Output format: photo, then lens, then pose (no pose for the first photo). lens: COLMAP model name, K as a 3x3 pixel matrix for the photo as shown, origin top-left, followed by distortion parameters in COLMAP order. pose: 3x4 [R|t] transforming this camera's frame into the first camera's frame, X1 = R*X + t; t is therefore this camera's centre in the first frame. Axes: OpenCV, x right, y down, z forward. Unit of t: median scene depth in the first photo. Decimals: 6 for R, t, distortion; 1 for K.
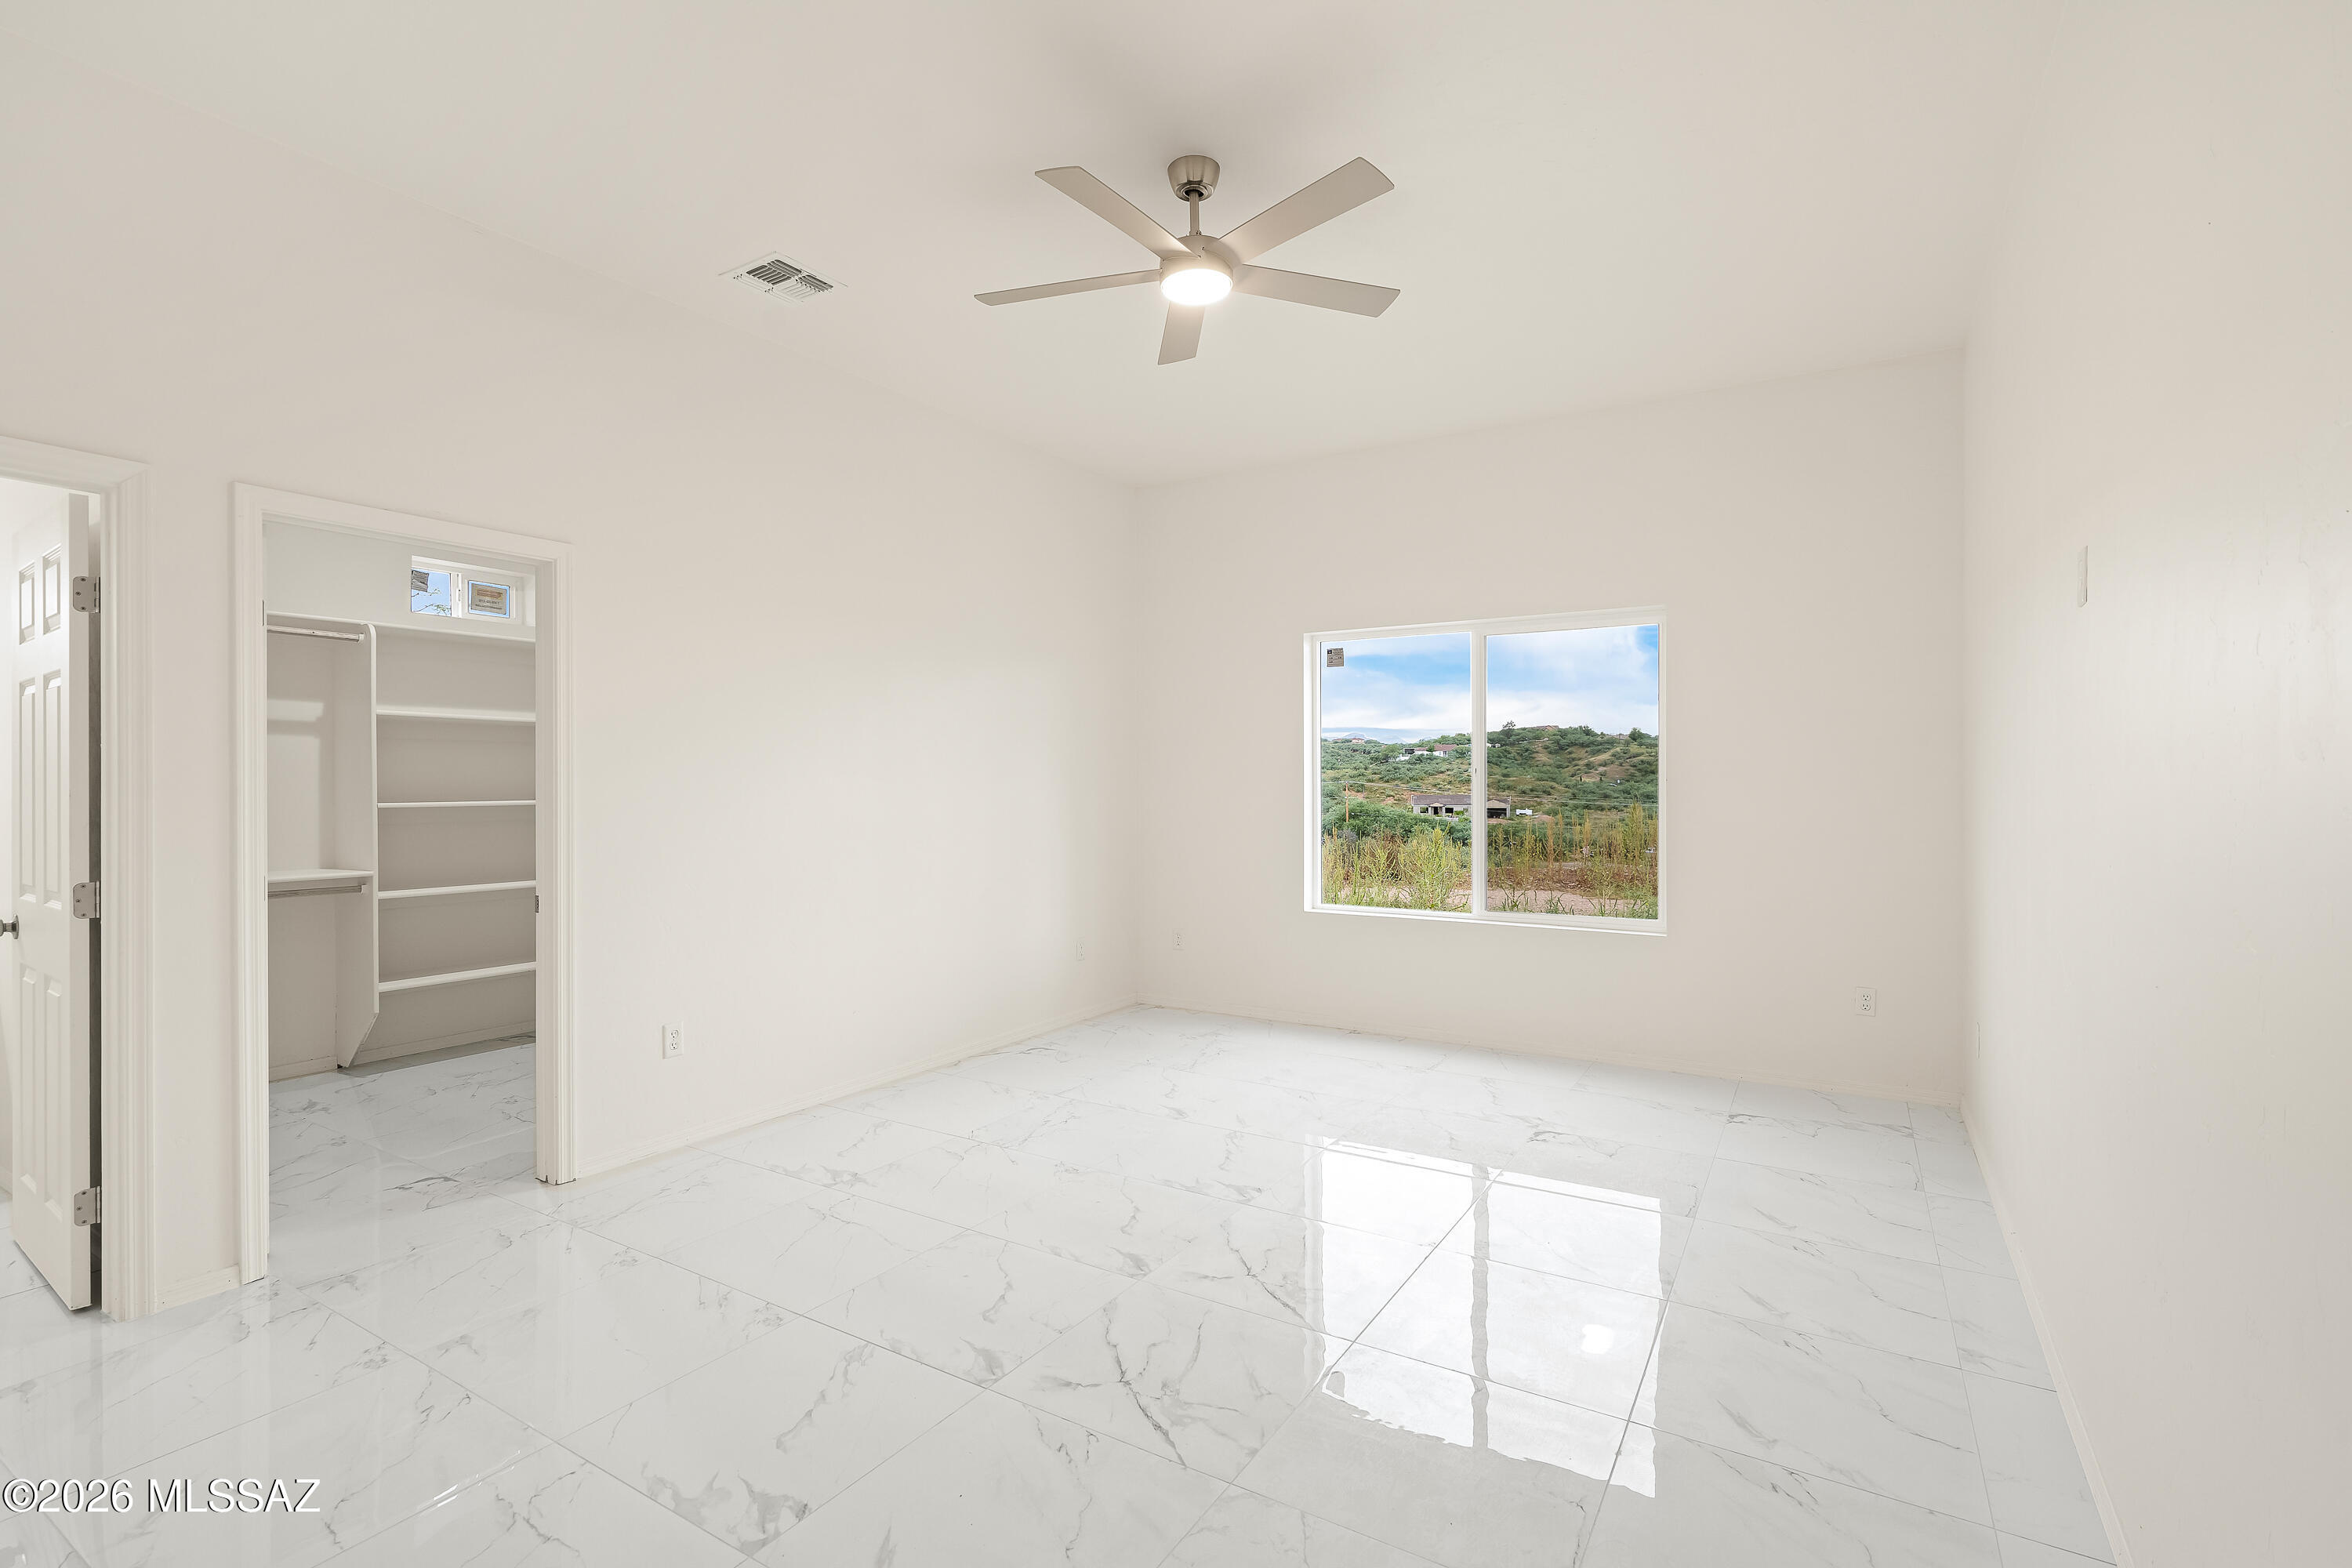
lens RADIAL K [[1075.4, 0, 1176.8], [0, 1075.4, 792.0], [0, 0, 1]] dist [-0.000393, 0.000121]
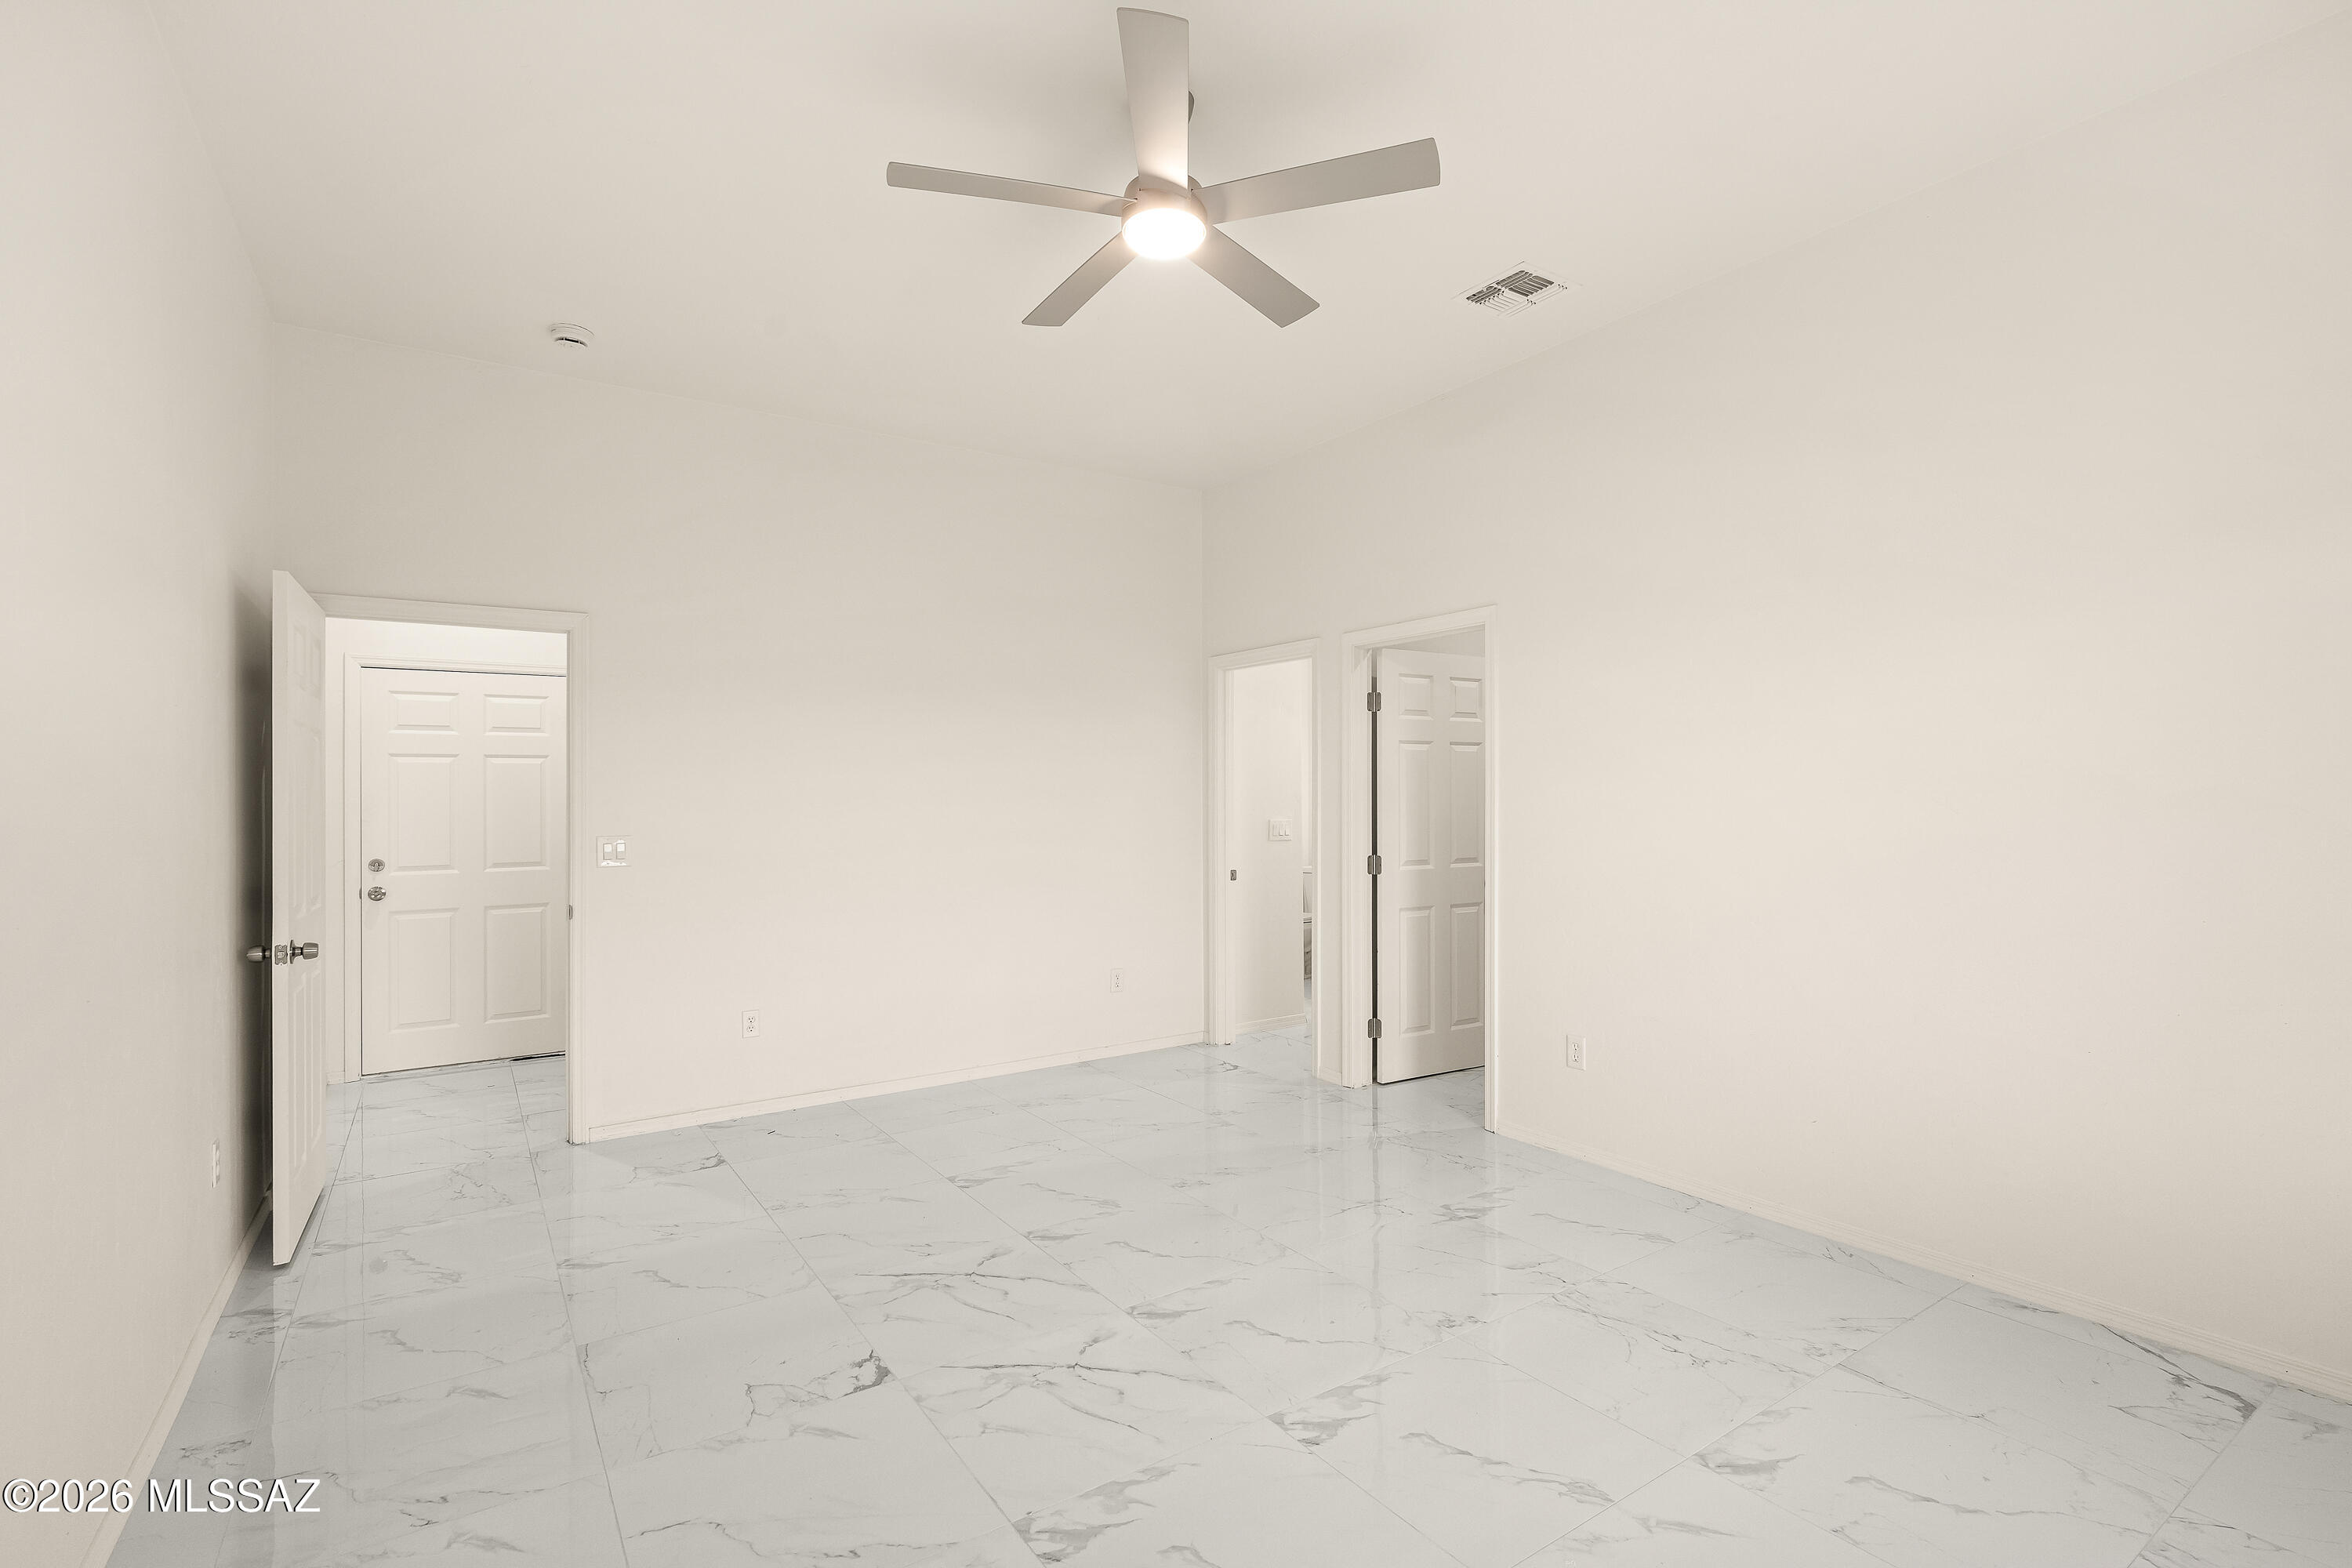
lens RADIAL K [[1075.4, 0, 1176.8], [0, 1075.4, 792.0], [0, 0, 1]] dist [-0.000393, 0.000121]
pose [[-0.403588, -0.001218, -0.914940, 0.835716], [-0.002578, 0.999997, -0.000194, -0.024331], [0.914937, 0.002280, -0.403589, 1.412825]]
